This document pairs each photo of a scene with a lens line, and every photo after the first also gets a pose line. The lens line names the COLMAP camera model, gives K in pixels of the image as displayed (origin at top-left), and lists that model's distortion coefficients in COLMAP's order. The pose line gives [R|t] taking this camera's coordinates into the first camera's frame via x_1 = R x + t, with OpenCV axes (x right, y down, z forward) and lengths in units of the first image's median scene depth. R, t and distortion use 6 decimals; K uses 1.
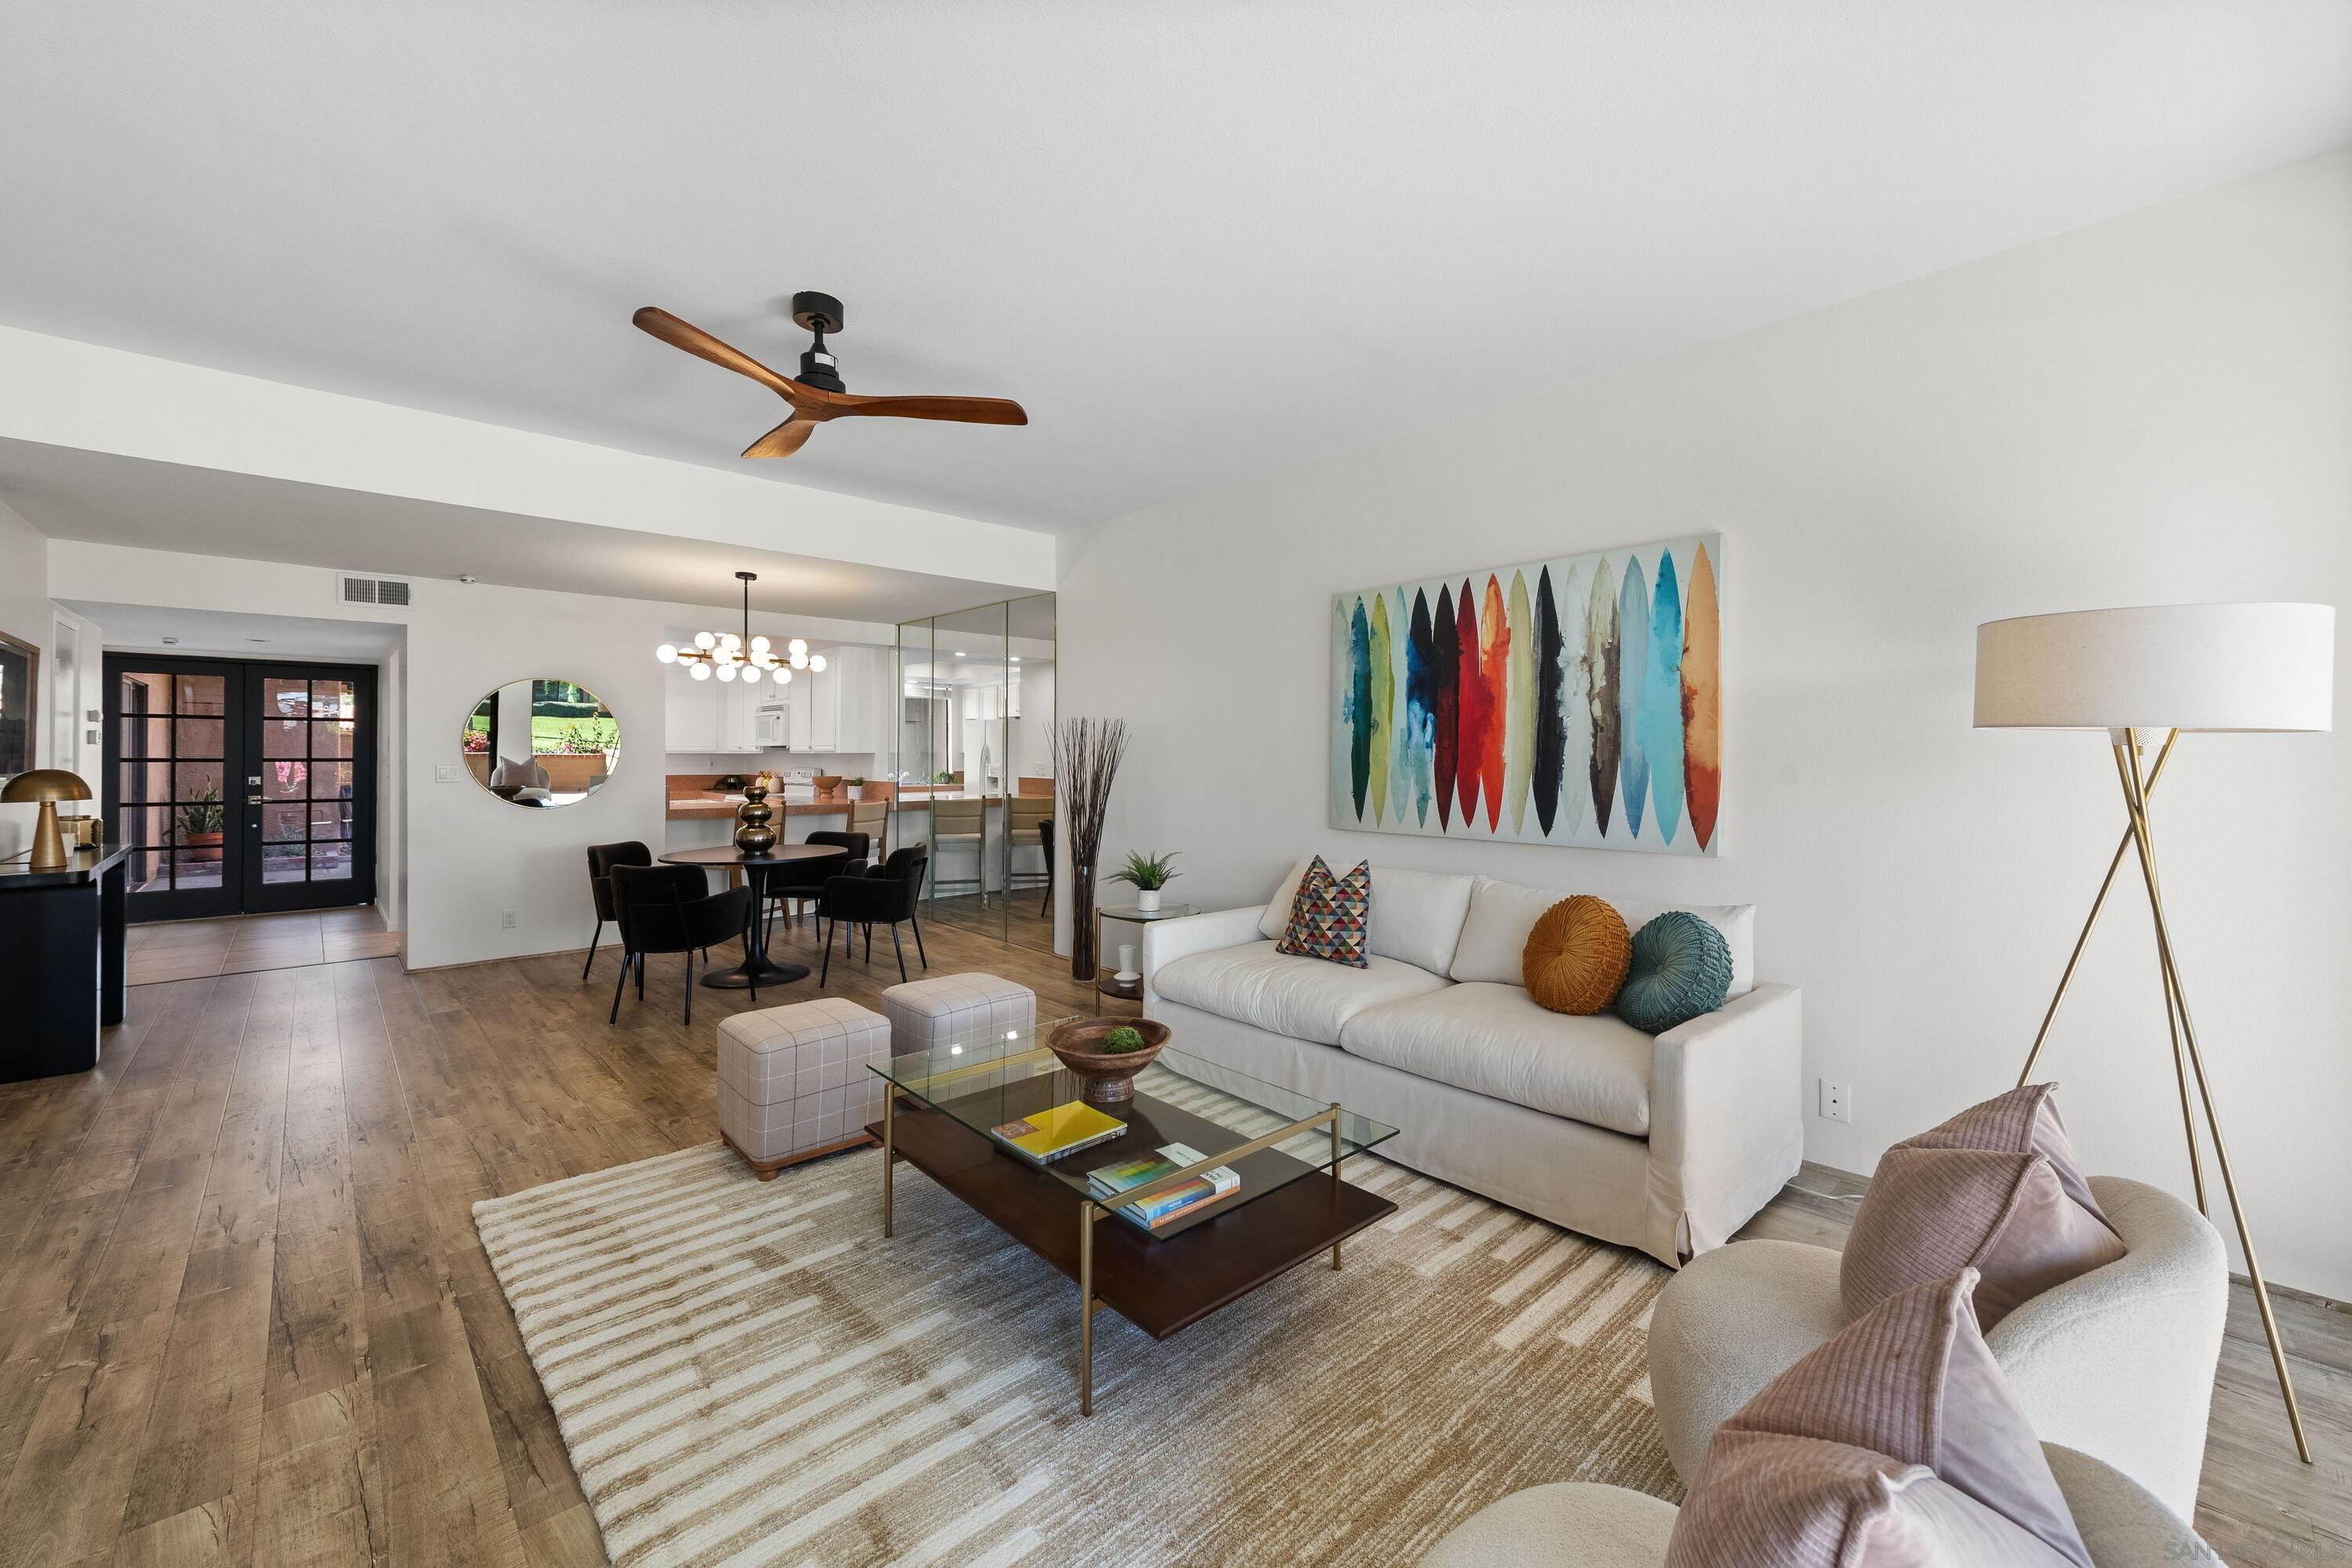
lens RADIAL K [[925.5, 0, 1186.7], [0, 925.5, 750.9], [0, 0, 1]] dist [0.011358, -0.002364]
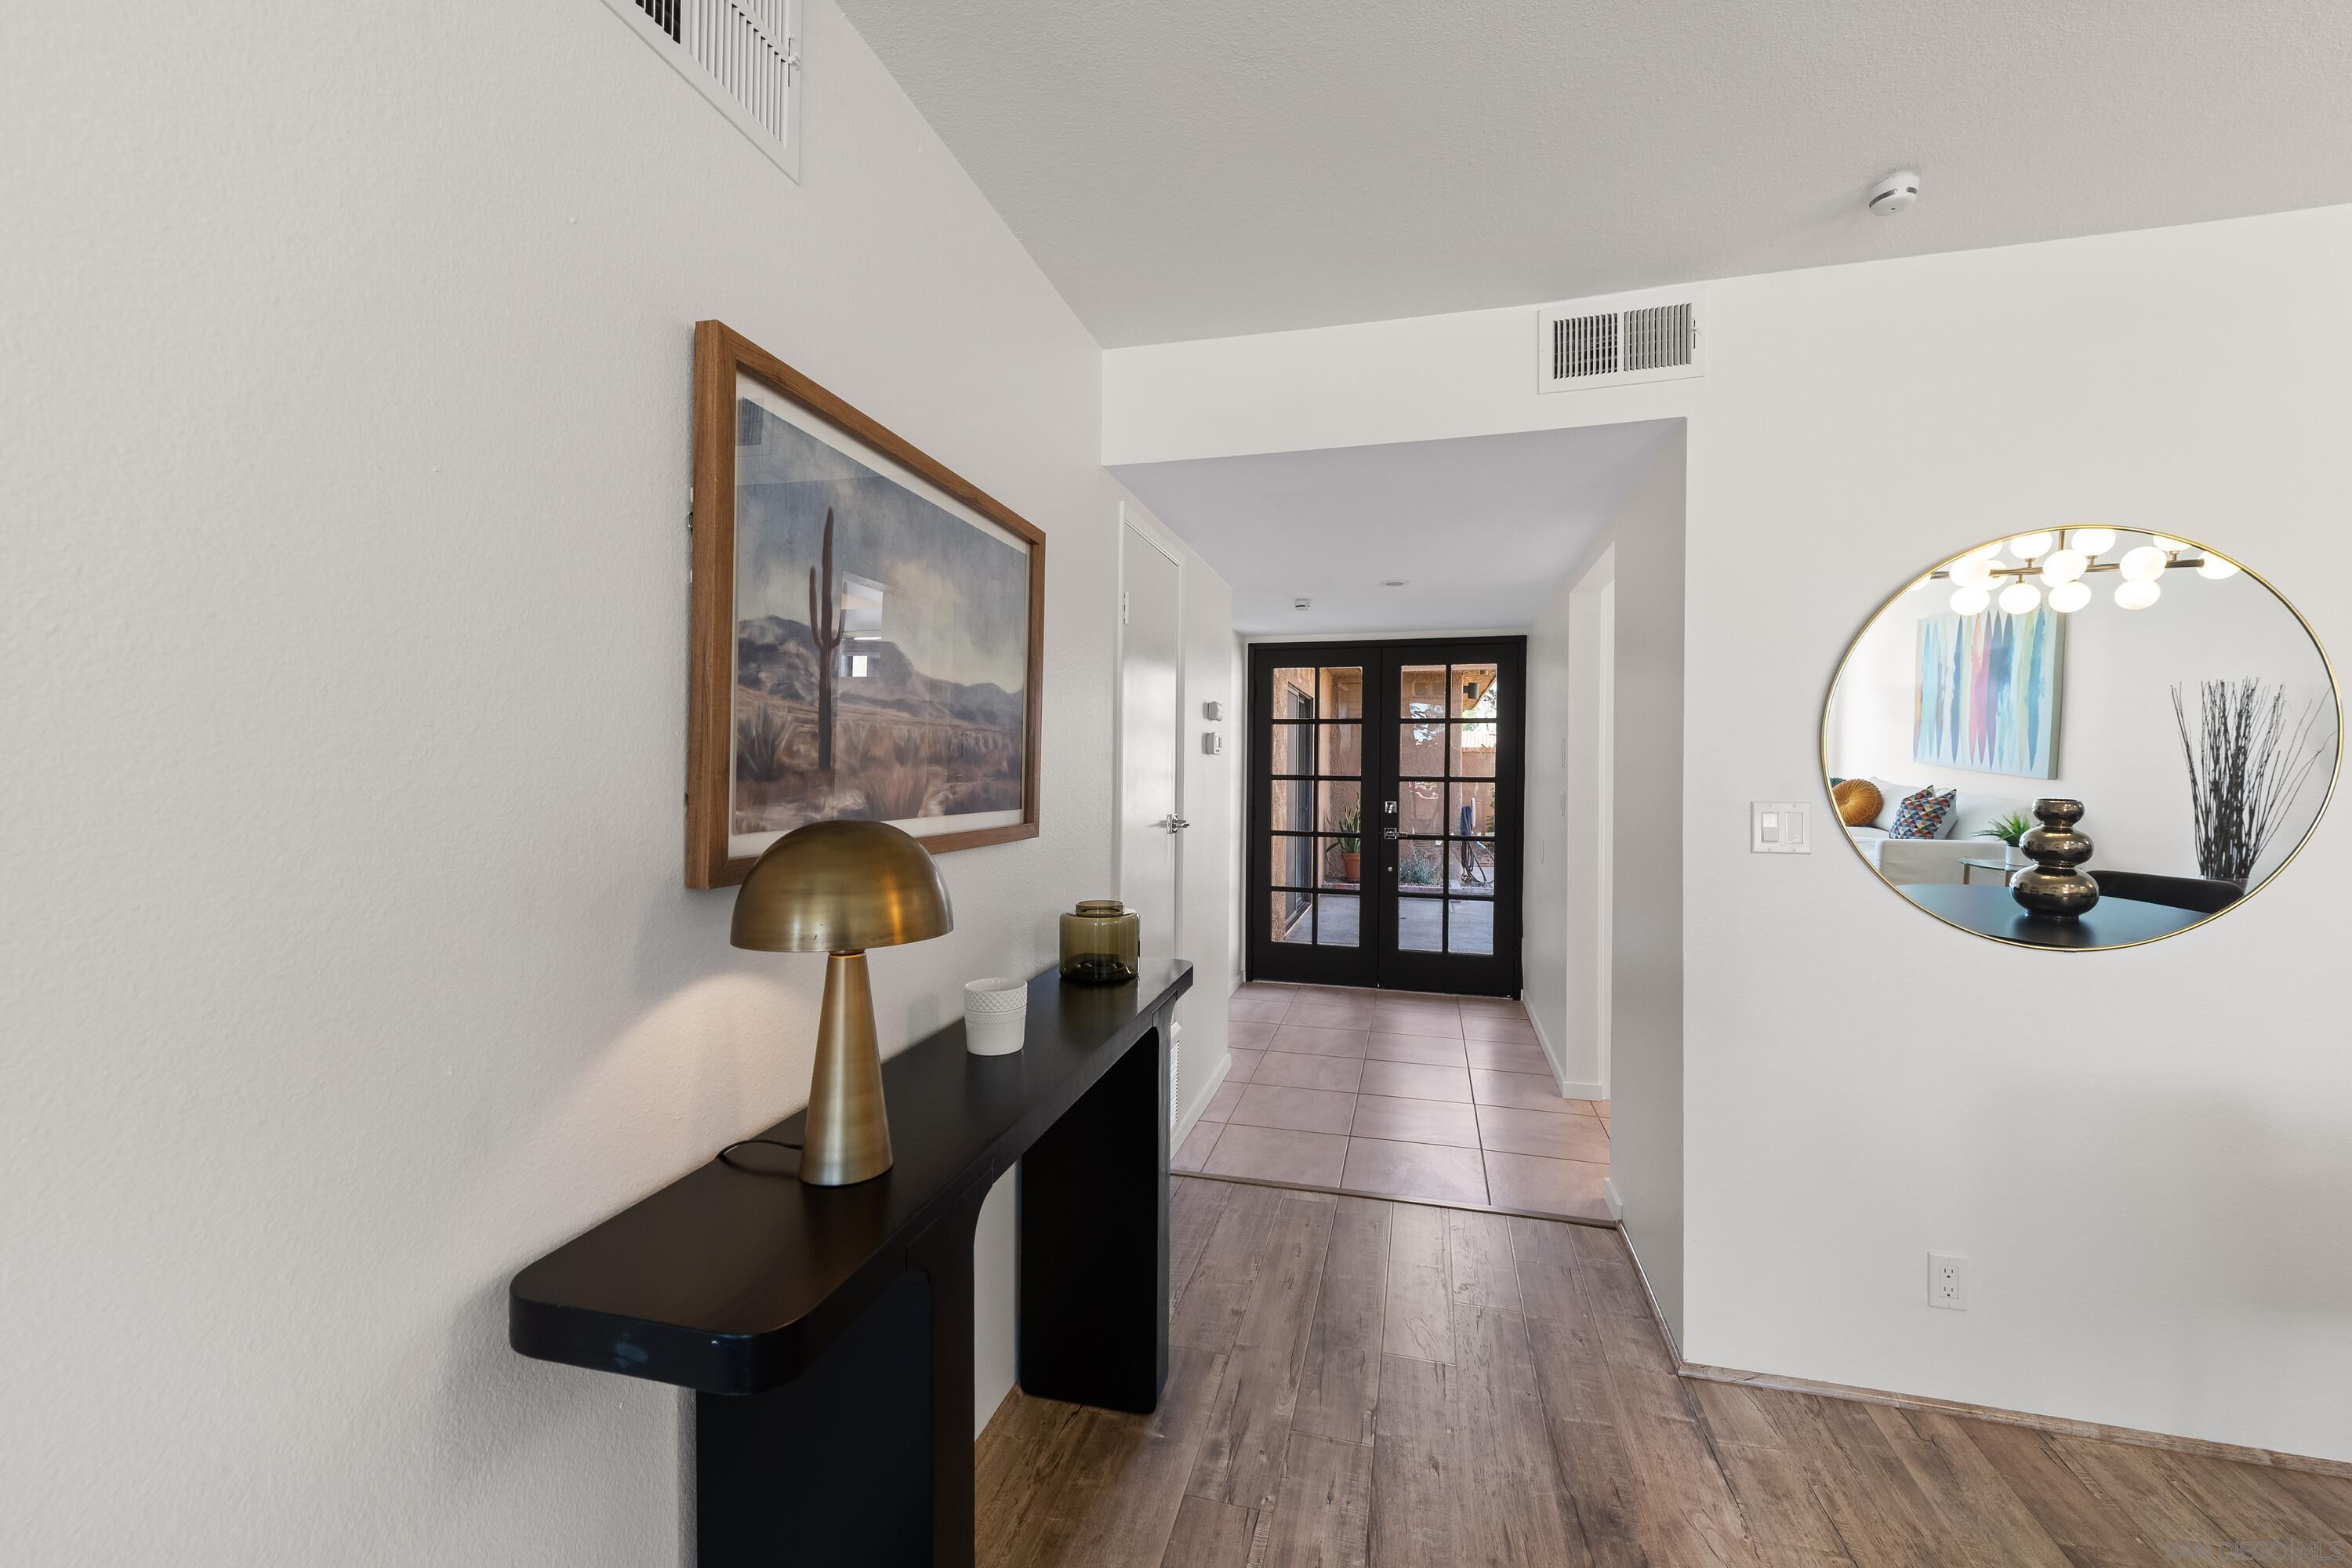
lens RADIAL K [[925.5, 0, 1175.5], [0, 925.5, 785.6], [0, 0, 1]] dist [0.011358, -0.002364]
pose [[0.525932, 0.016827, -0.850360, -0.862665], [-0.003009, 0.999835, 0.017924, 0.004541], [0.850521, -0.006869, 0.525896, 0.872148]]
